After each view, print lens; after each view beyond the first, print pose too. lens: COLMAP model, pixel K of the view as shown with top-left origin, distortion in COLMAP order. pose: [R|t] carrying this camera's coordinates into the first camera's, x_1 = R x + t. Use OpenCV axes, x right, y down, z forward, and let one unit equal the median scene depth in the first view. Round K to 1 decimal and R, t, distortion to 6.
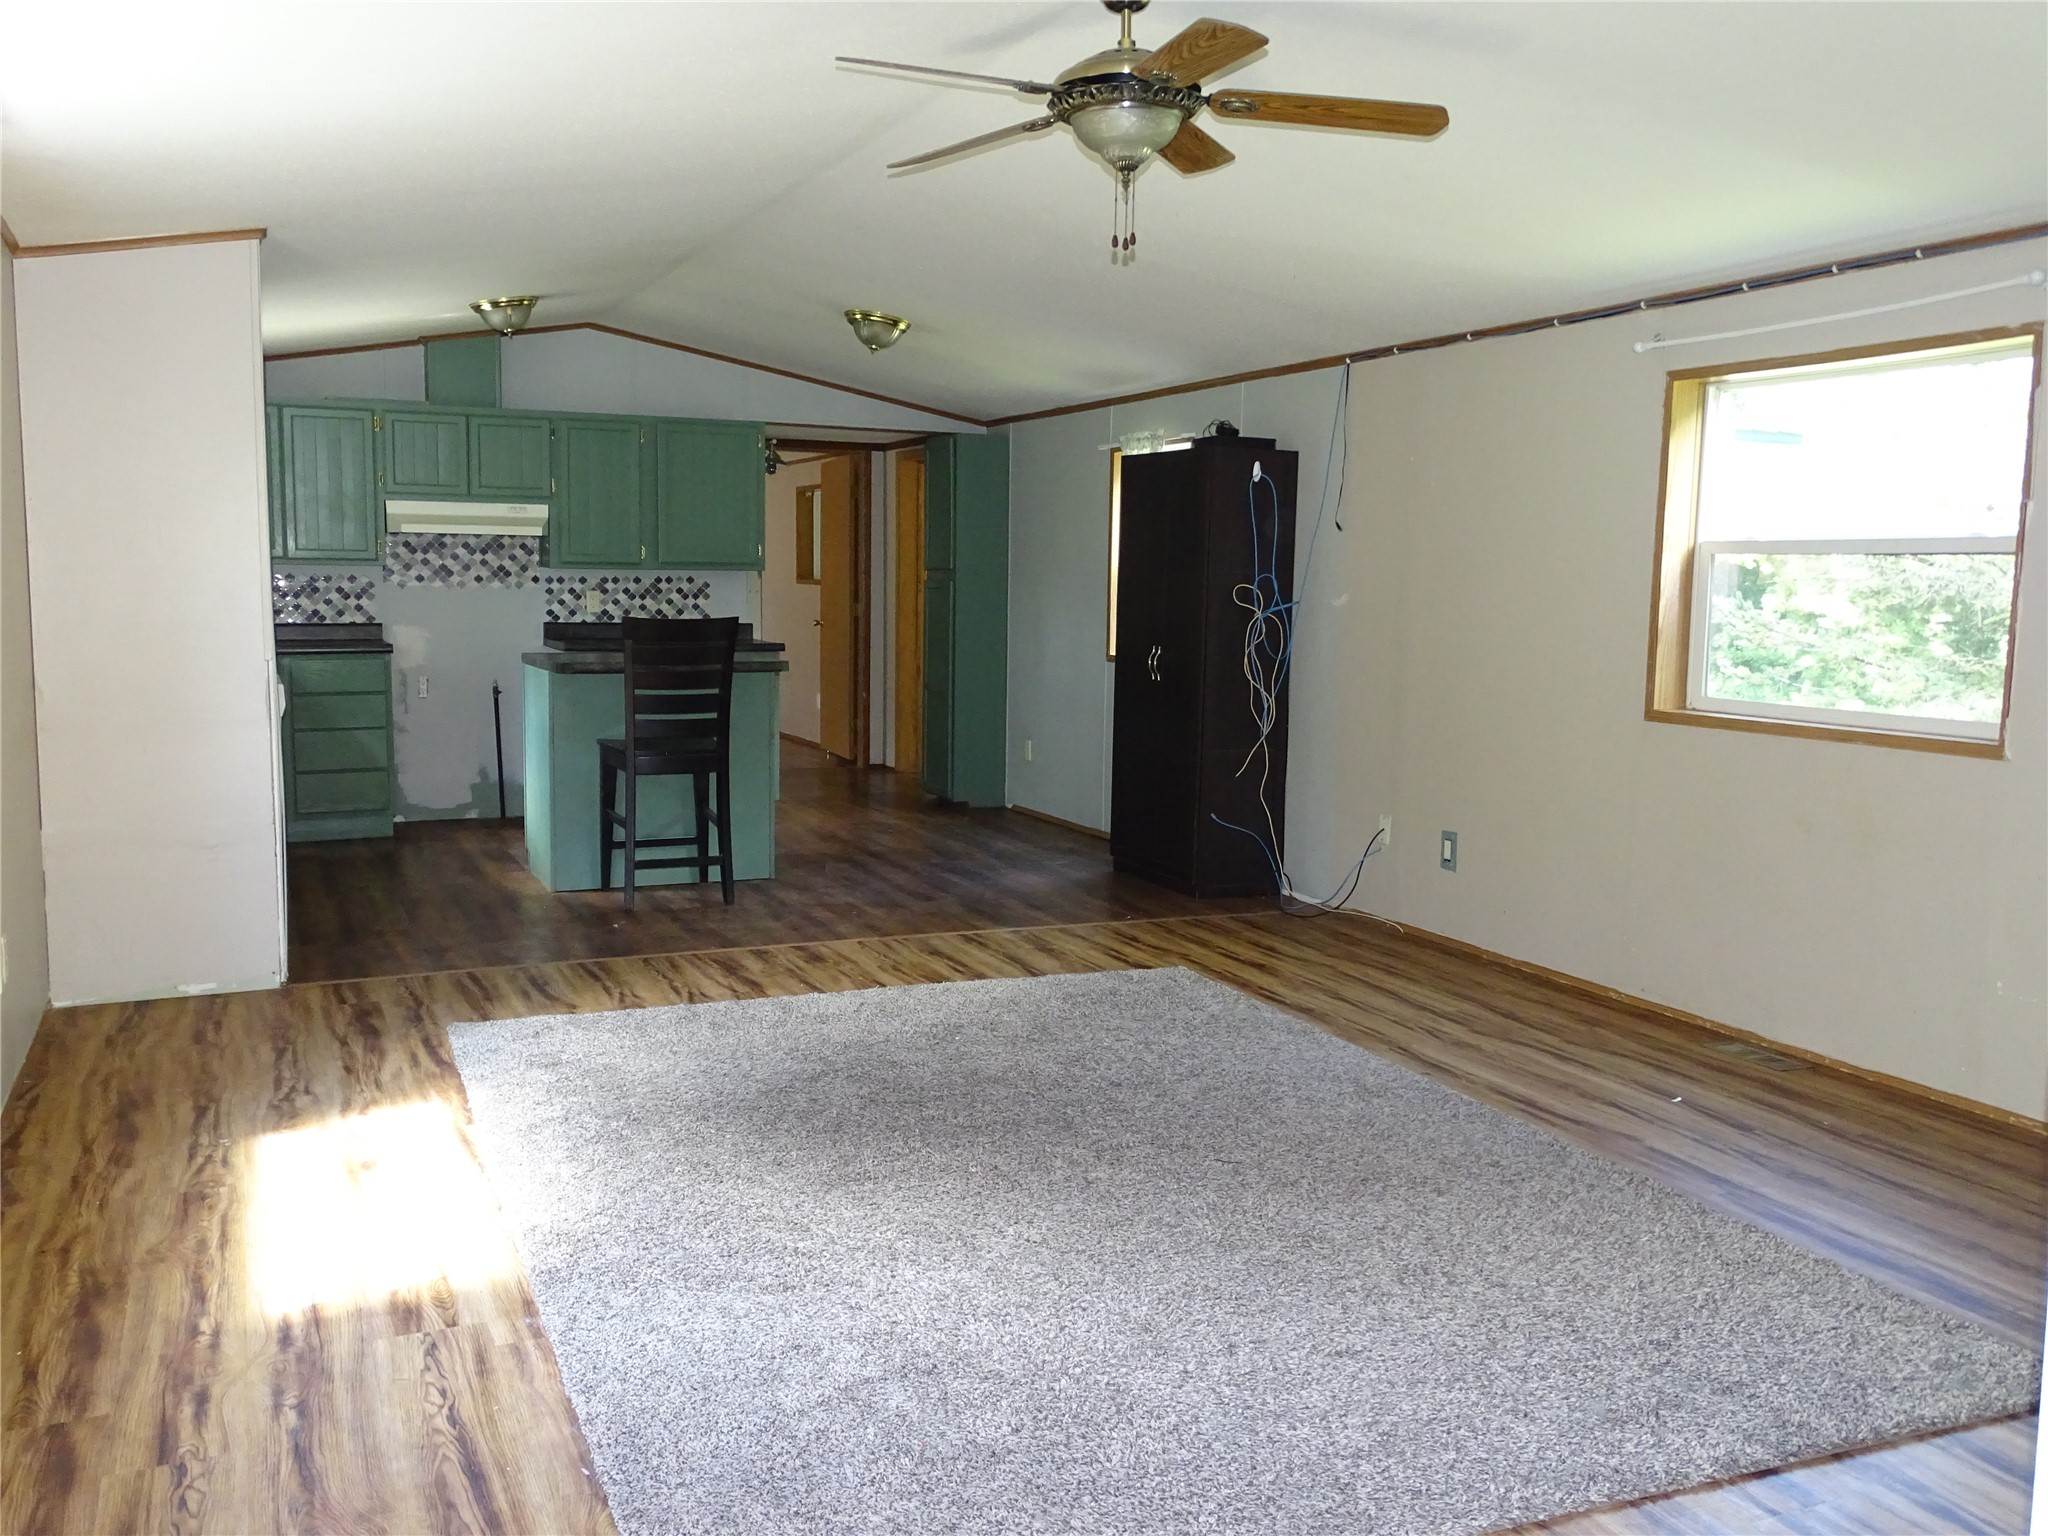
lens RADIAL K [[1788.7, 0, 1023.0], [0, 1788.7, 771.1], [0, 0, 1]] dist [0.015200, 0.006950]
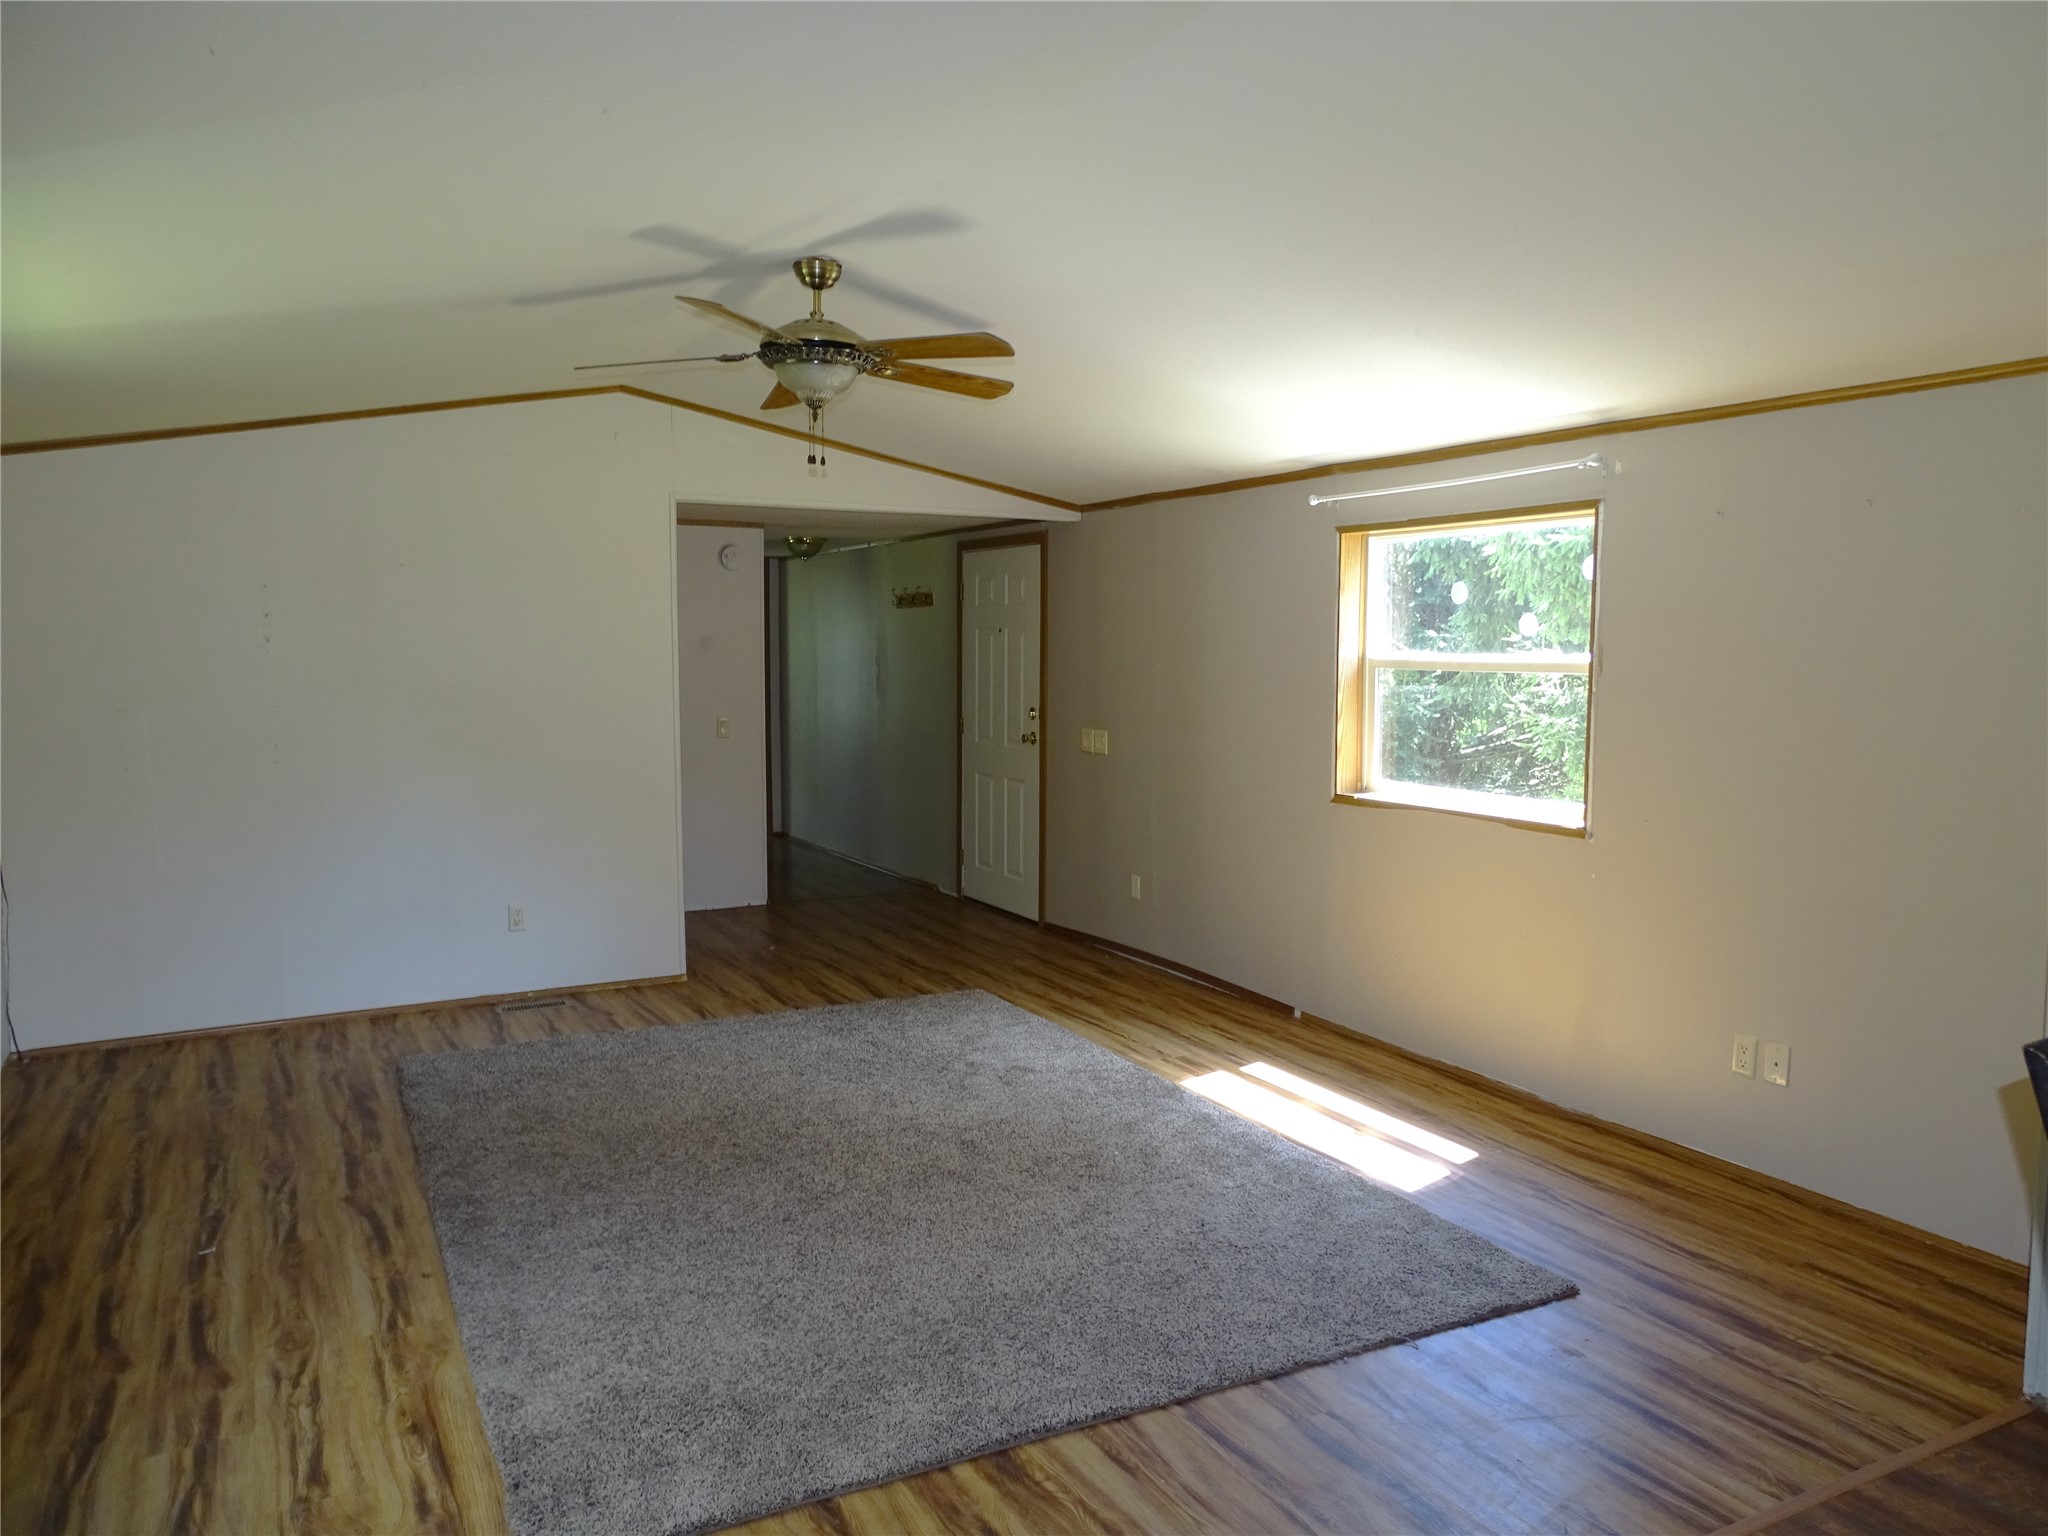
lens RADIAL K [[1434.5, 0, 1038.1], [0, 1434.5, 769.0], [0, 0, 1]] dist [-0.023738, -0.004300]
pose [[-0.995986, -0.009273, -0.089032, -0.010263], [-0.026455, 0.980683, 0.193805, -0.173161], [0.085515, 0.195383, -0.976992, 1.287420]]
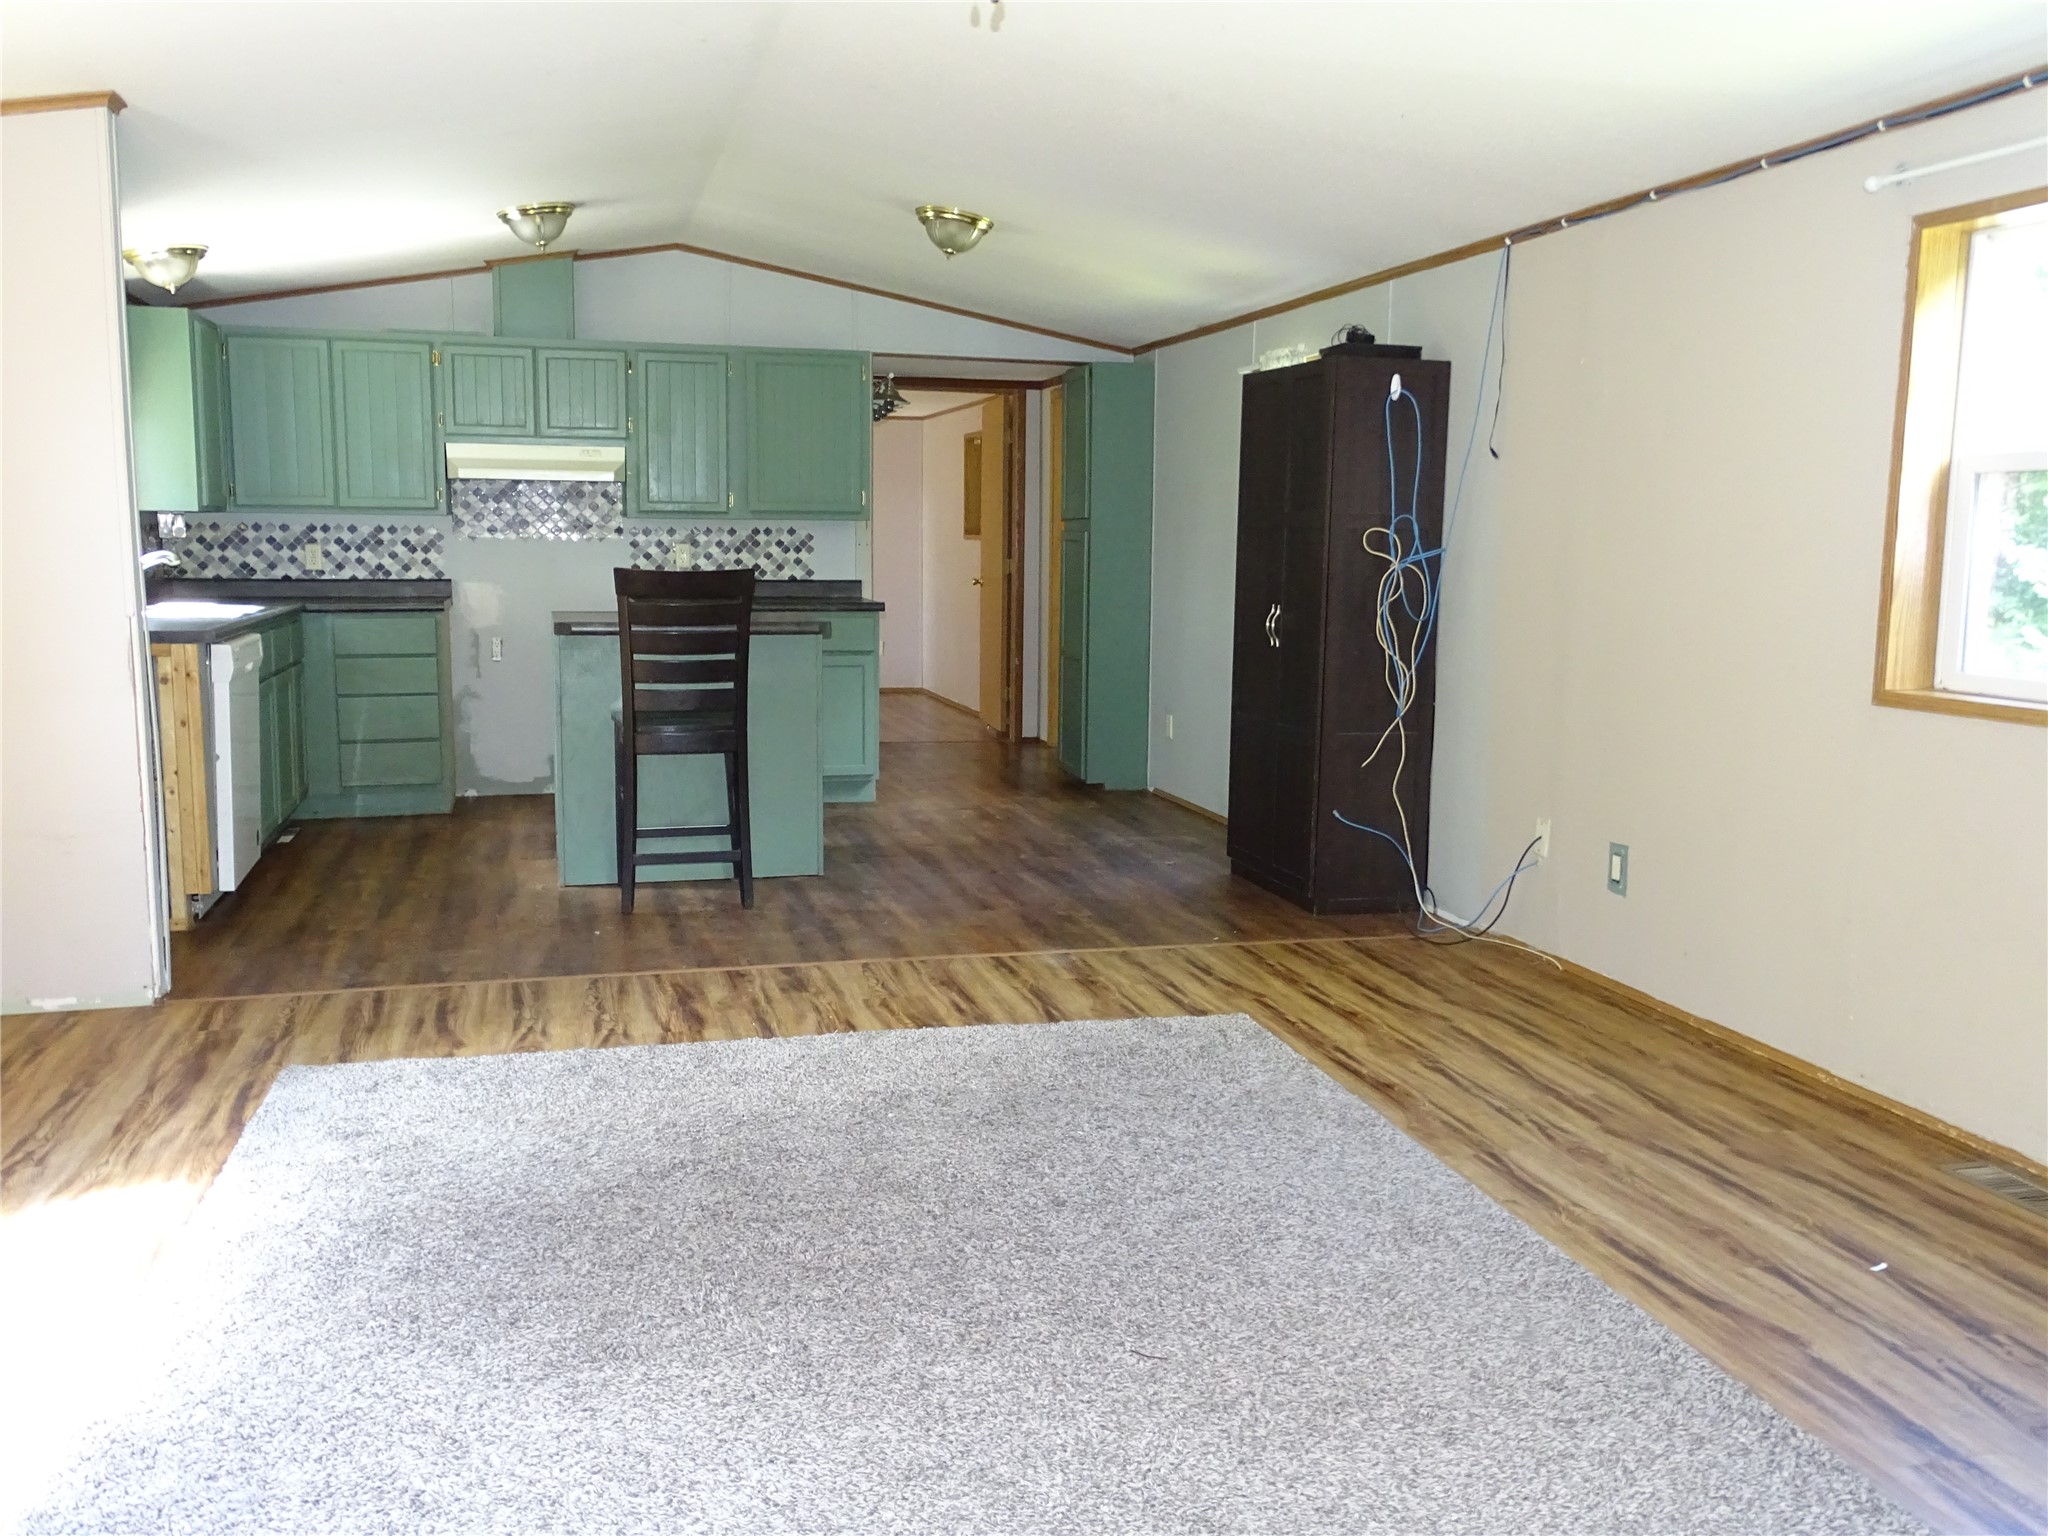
lens RADIAL K [[1788.7, 0, 1030.0], [0, 1788.7, 766.0], [0, 0, 1]] dist [0.015200, 0.006950]
pose [[0.988331, 0.015564, -0.151523, 0.108547], [-0.012990, 0.999754, 0.017964, -0.011114], [0.151766, -0.015787, 0.988290, 0.207334]]
